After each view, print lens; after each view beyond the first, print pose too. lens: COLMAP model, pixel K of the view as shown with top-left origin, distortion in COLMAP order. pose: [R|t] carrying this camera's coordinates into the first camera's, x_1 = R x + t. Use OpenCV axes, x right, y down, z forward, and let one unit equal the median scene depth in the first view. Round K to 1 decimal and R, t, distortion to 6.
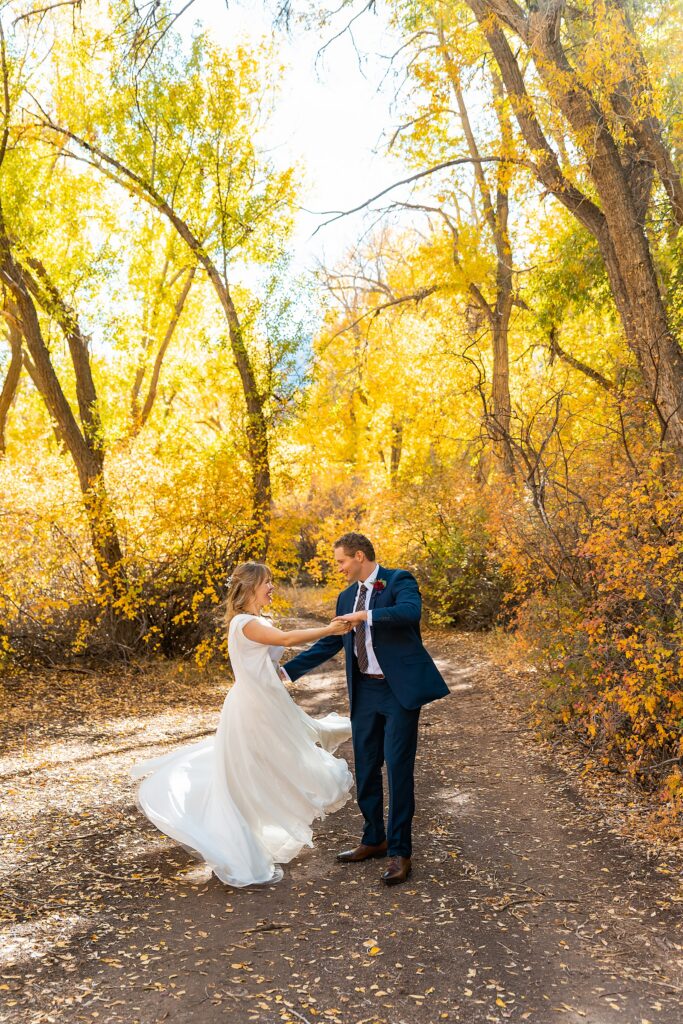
lens RADIAL K [[1220.9, 0, 341.5], [0, 1220.9, 512.0], [0, 0, 1]] dist [0.004981, -0.000278]
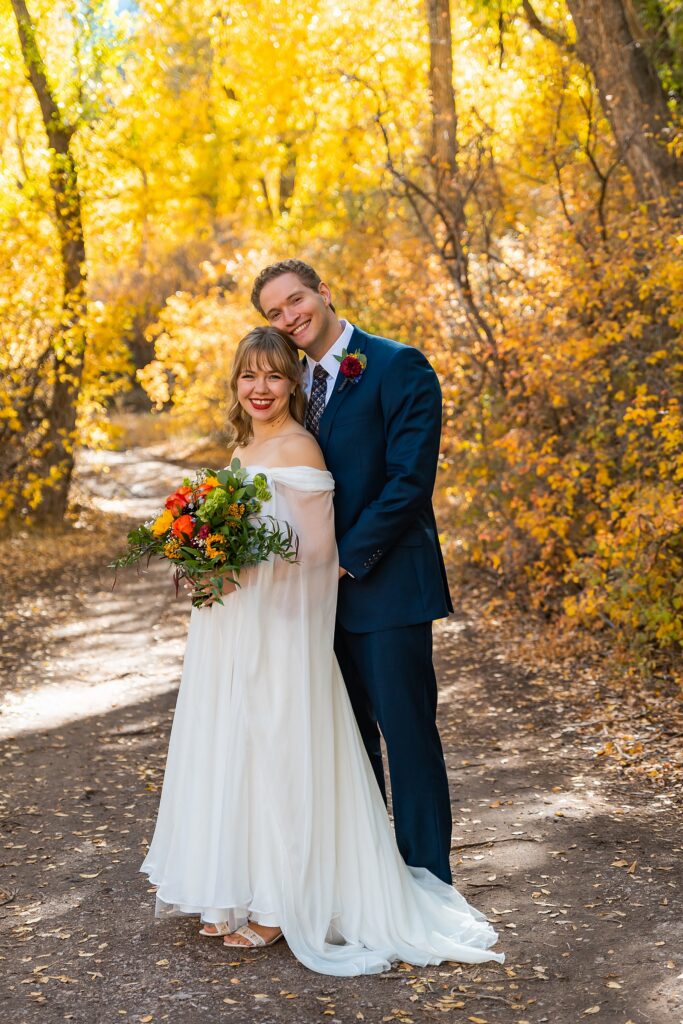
lens RADIAL K [[2196.7, 0, 427.9], [0, 2196.7, 512.1], [0, 0, 1]] dist [0.005596, -0.221669]
pose [[0.994476, -0.028509, 0.101017, 0.003511], [0.017647, 0.994121, 0.106829, -0.008849], [-0.103468, -0.104457, 0.989133, -0.252847]]
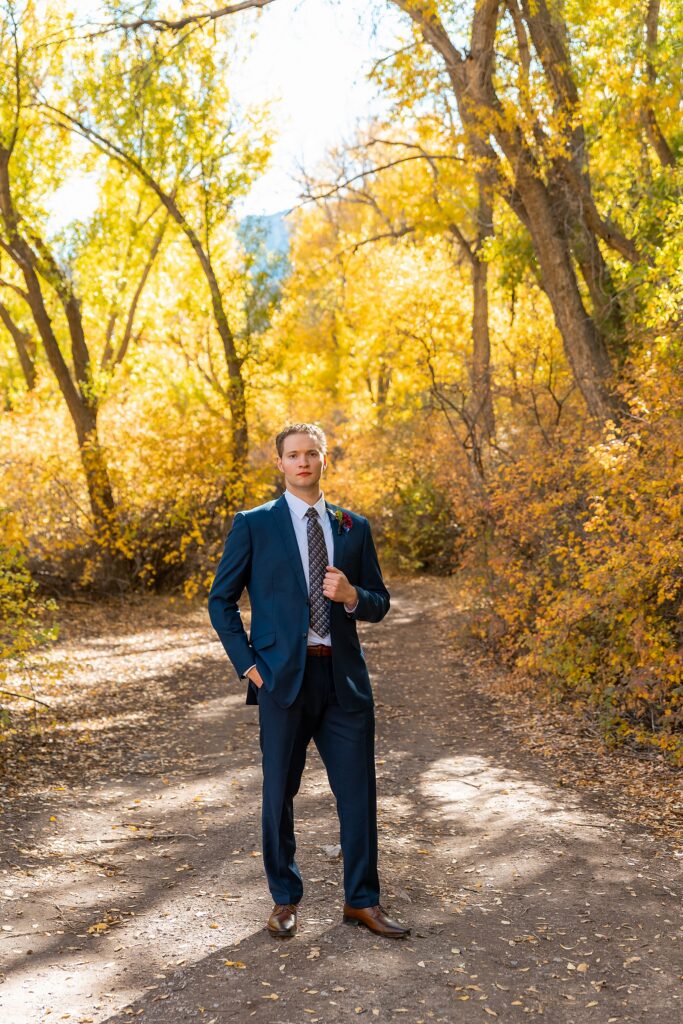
lens RADIAL K [[1520.4, 0, 341.5], [0, 1520.4, 512.0], [0, 0, 1]] dist [-0.002327, 0.011621]
pose [[0.999919, 0.006910, 0.010703, 0.012139], [-0.007404, 0.998874, 0.046865, -0.021653], [-0.010368, -0.046940, 0.998844, -0.381371]]
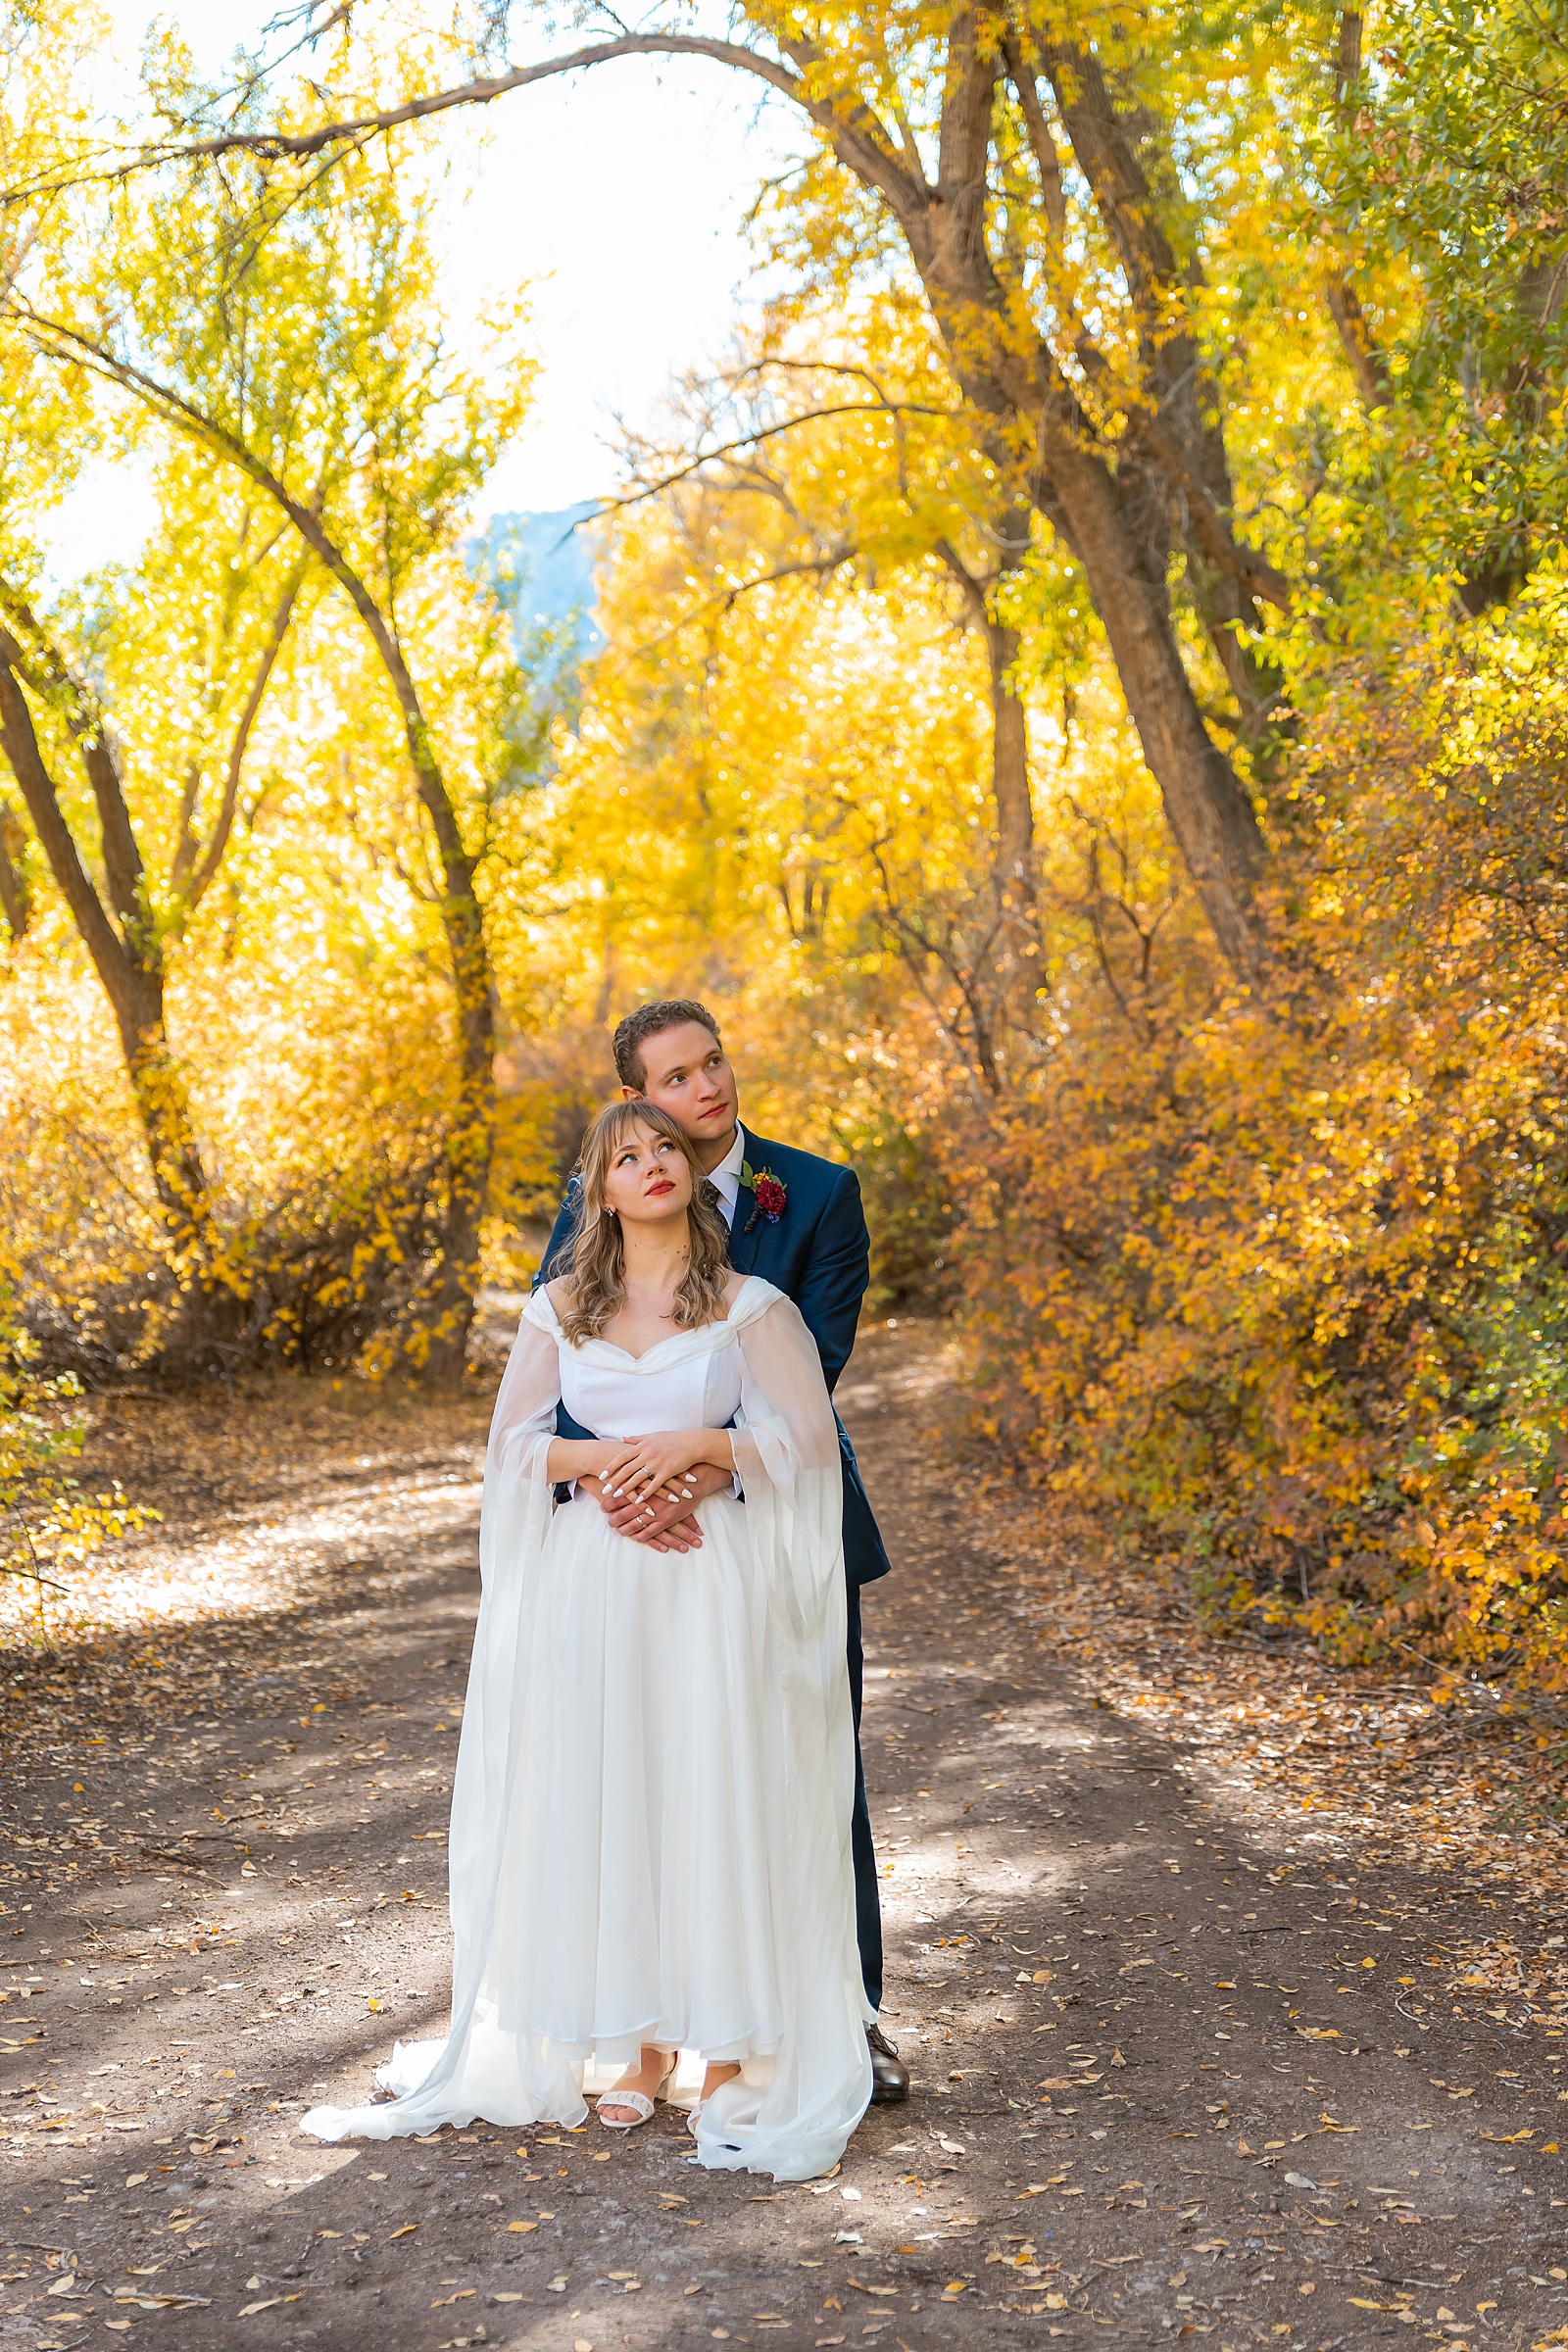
lens RADIAL K [[3492.1, 0, 784.0], [0, 3492.1, 1176.0], [0, 0, 1]] dist [-0.002327, 0.011621]
pose [[0.999440, -0.025268, 0.021958, 0.028927], [0.024299, 0.998766, 0.043325, -0.022117], [-0.023026, -0.042767, 0.998820, -0.458563]]
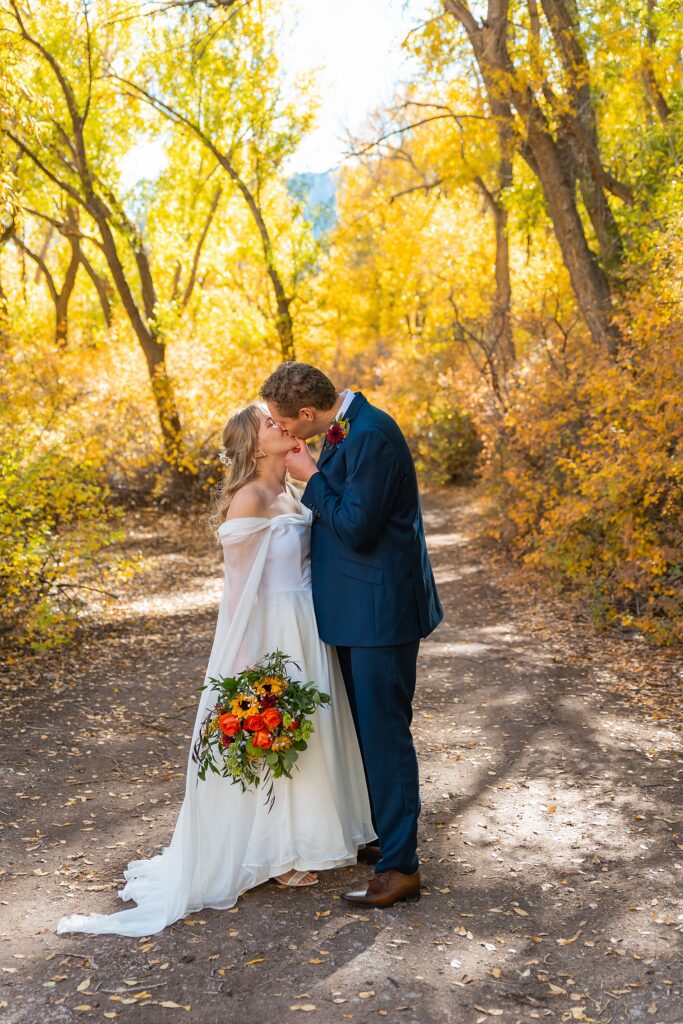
lens RADIAL K [[1324.1, 0, 341.5], [0, 1324.1, 512.0], [0, 0, 1]] dist [0.001480, 0.031285]
pose [[0.999708, -0.002441, -0.024042, 0.021702], [0.004969, 0.994391, 0.105648, -0.019828], [0.023649, -0.105737, 0.994113, -0.386790]]
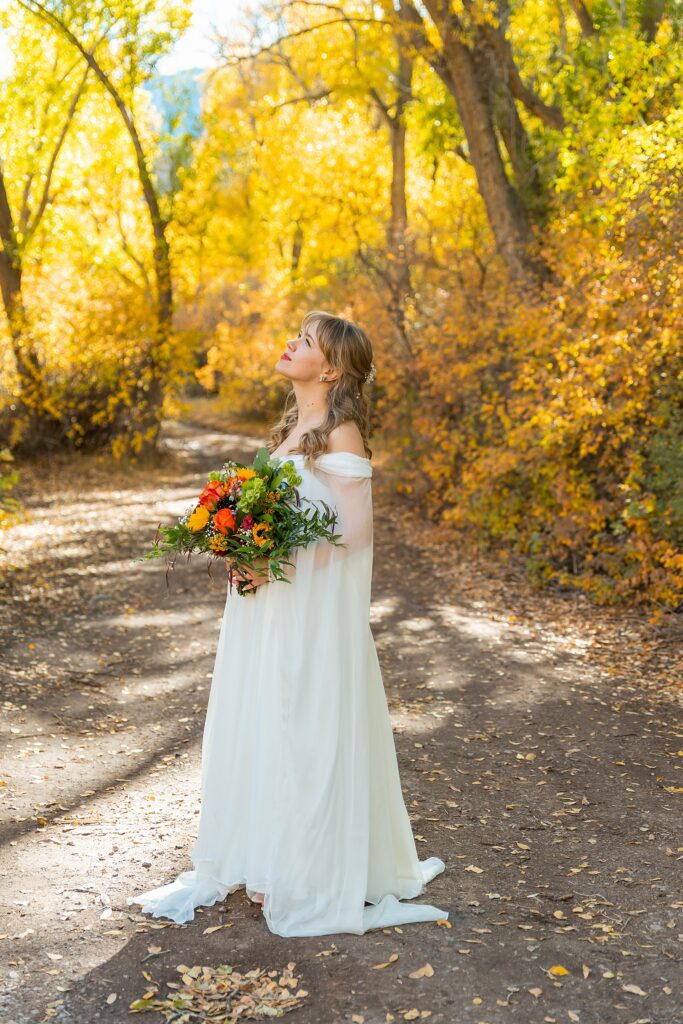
lens RADIAL K [[1520.4, 0, 341.5], [0, 1520.4, 512.0], [0, 0, 1]] dist [-0.002327, 0.011621]
pose [[0.997350, 0.007042, 0.072412, -0.003793], [-0.016573, 0.991127, 0.131881, -0.017578], [-0.070841, -0.132732, 0.988617, -0.414331]]
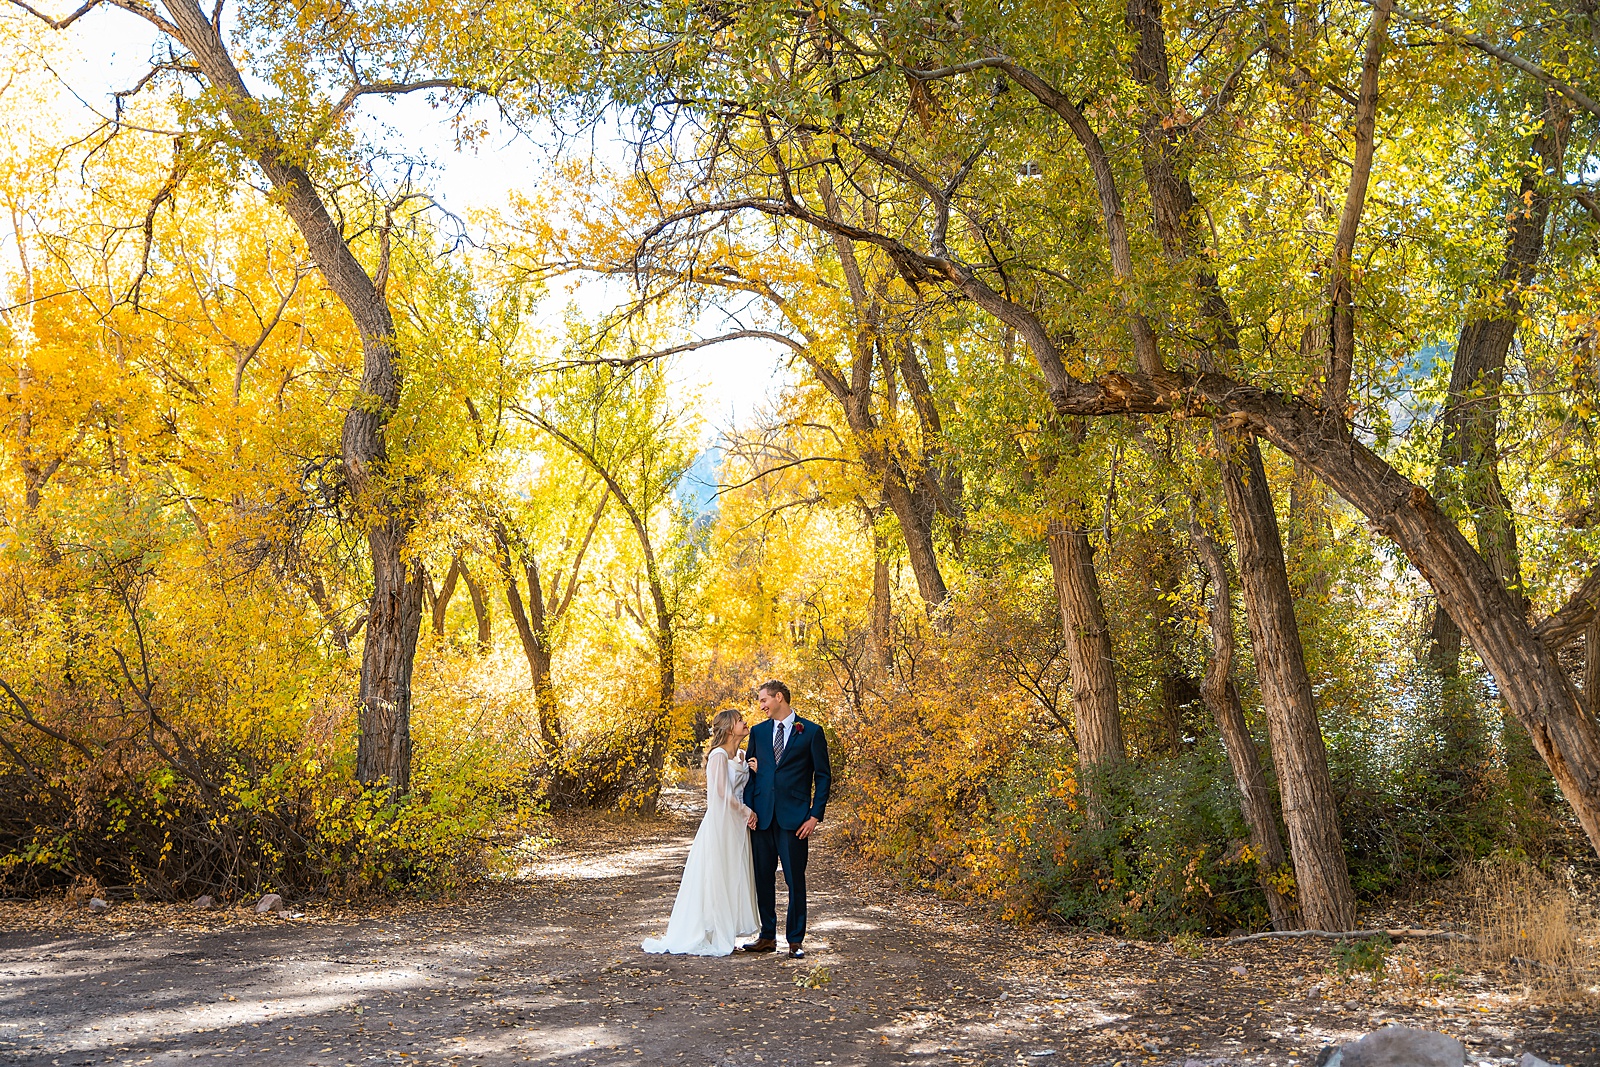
lens RADIAL K [[1587.3, 0, 800.0], [0, 1587.3, 533.5], [0, 0, 1]] dist [-0.006197, -0.001961]
pose [[0.999313, 0.026664, 0.025732, 0.030814], [-0.024175, 0.995408, -0.092624, -0.025627], [-0.028084, 0.091939, 0.995369, -0.754525]]
